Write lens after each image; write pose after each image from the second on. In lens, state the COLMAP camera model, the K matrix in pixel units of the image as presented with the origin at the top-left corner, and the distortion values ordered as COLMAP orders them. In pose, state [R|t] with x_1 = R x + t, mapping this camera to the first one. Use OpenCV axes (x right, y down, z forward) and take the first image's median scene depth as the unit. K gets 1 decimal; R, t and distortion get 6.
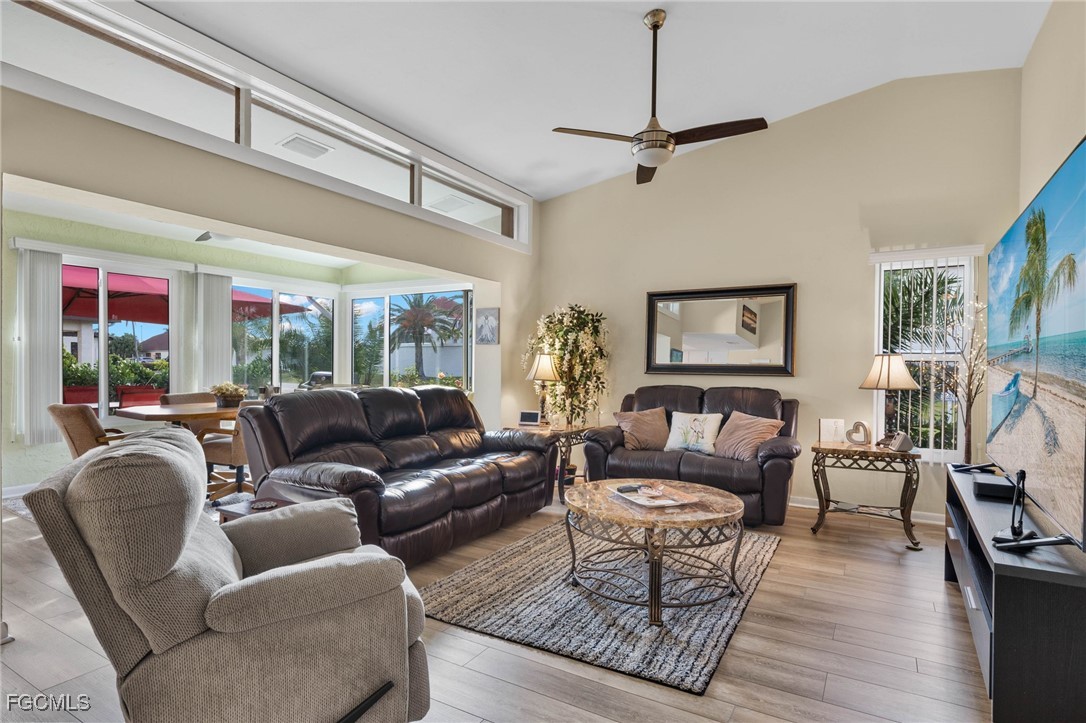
lens RADIAL K [[582.2, 0, 543.0], [0, 582.2, 361.5], [0, 0, 1]] dist [0.127472, 0.000051]
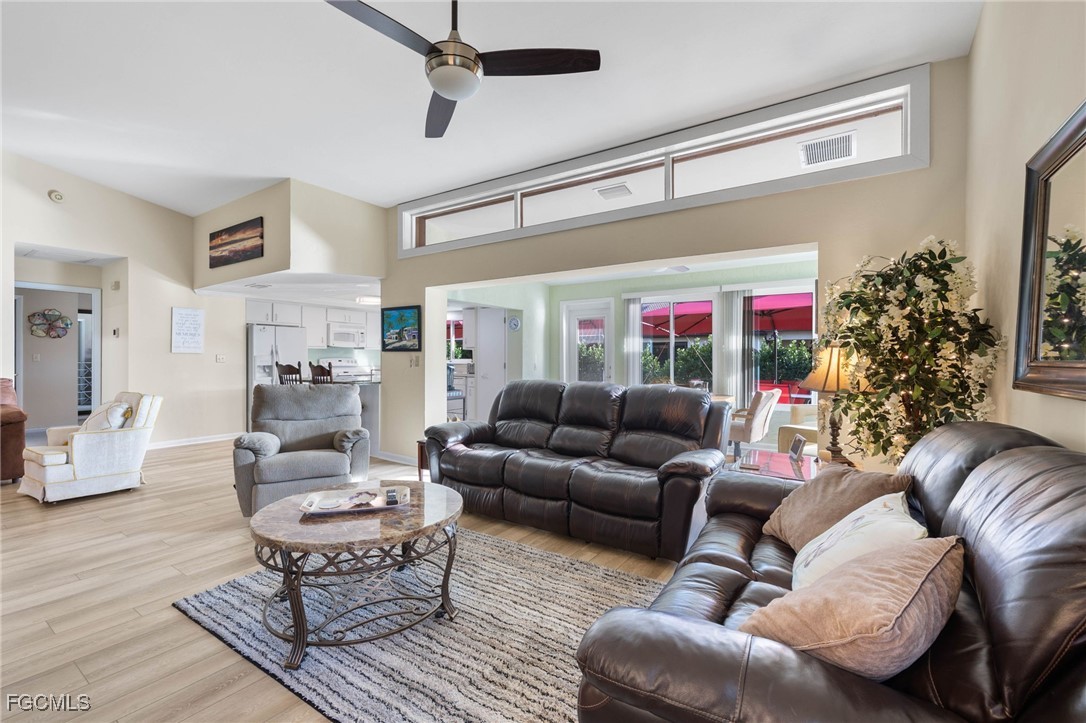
lens RADIAL K [[459.7, 0, 541.1], [0, 459.7, 357.0], [0, 0, 1]] dist [0.000234, -0.000340]
pose [[-0.062336, -0.010612, -0.997999, 0.515612], [-0.006212, 0.999928, -0.010245, 0.006176], [0.998036, 0.005561, -0.062398, 0.790308]]
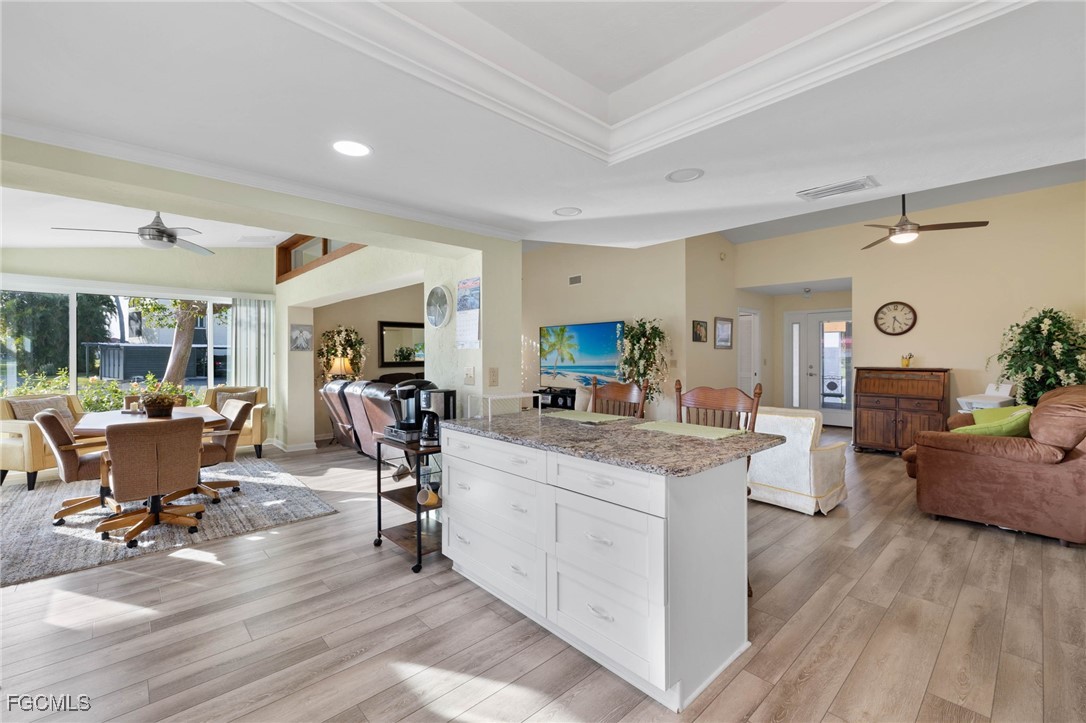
lens RADIAL K [[459.7, 0, 541.1], [0, 459.7, 357.0], [0, 0, 1]] dist [0.000234, -0.000340]
pose [[0.300662, -0.015705, 0.953601, -1.124873], [0.006705, 0.999875, 0.014353, -0.030137], [-0.953707, 0.002078, 0.300730, 0.141818]]
